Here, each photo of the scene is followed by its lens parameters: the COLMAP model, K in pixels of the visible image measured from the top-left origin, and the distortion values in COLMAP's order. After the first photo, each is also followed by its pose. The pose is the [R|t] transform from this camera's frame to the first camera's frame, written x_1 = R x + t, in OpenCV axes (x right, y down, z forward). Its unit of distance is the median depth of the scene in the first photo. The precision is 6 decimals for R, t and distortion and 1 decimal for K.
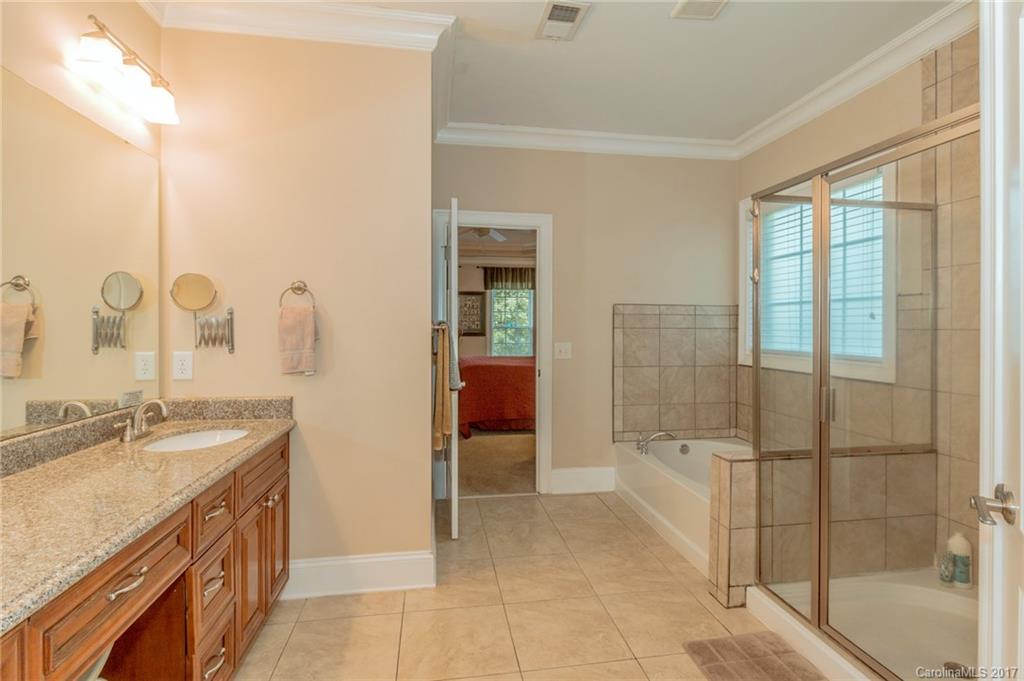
lens RADIAL K [[489.1, 0, 513.5], [0, 489.1, 334.7], [0, 0, 1]] dist [-0.002916, -0.001686]
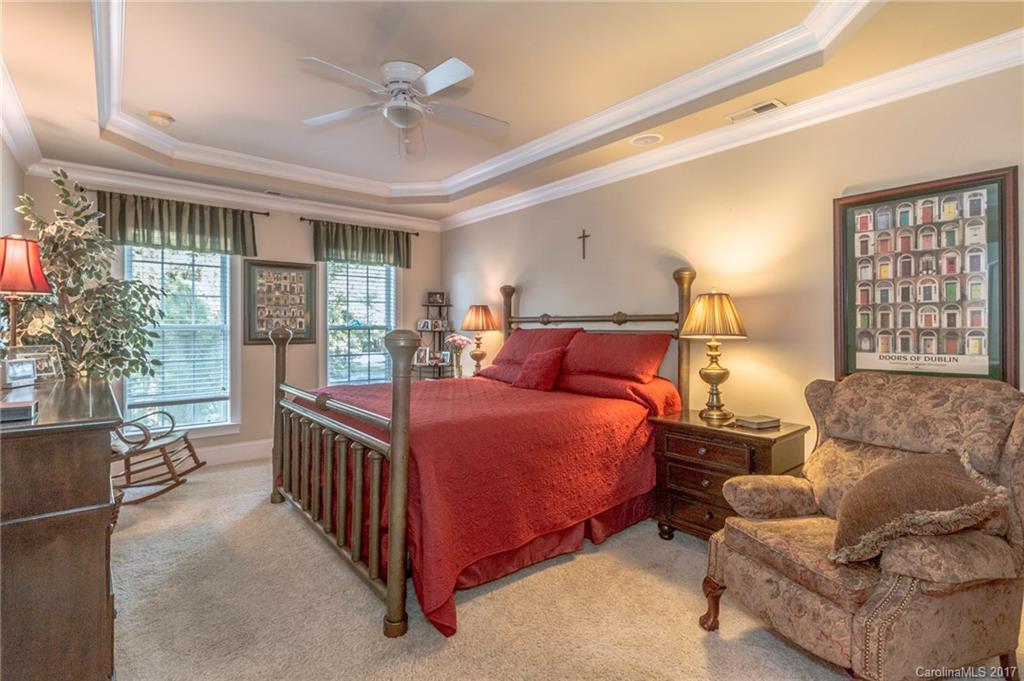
lens RADIAL K [[489.1, 0, 511.8], [0, 489.1, 333.6], [0, 0, 1]] dist [-0.002916, -0.001686]
pose [[0.864310, -0.008314, 0.502890, -0.145697], [0.010191, 0.999948, -0.000984, -0.005612], [-0.502855, 0.005975, 0.864350, 0.401306]]
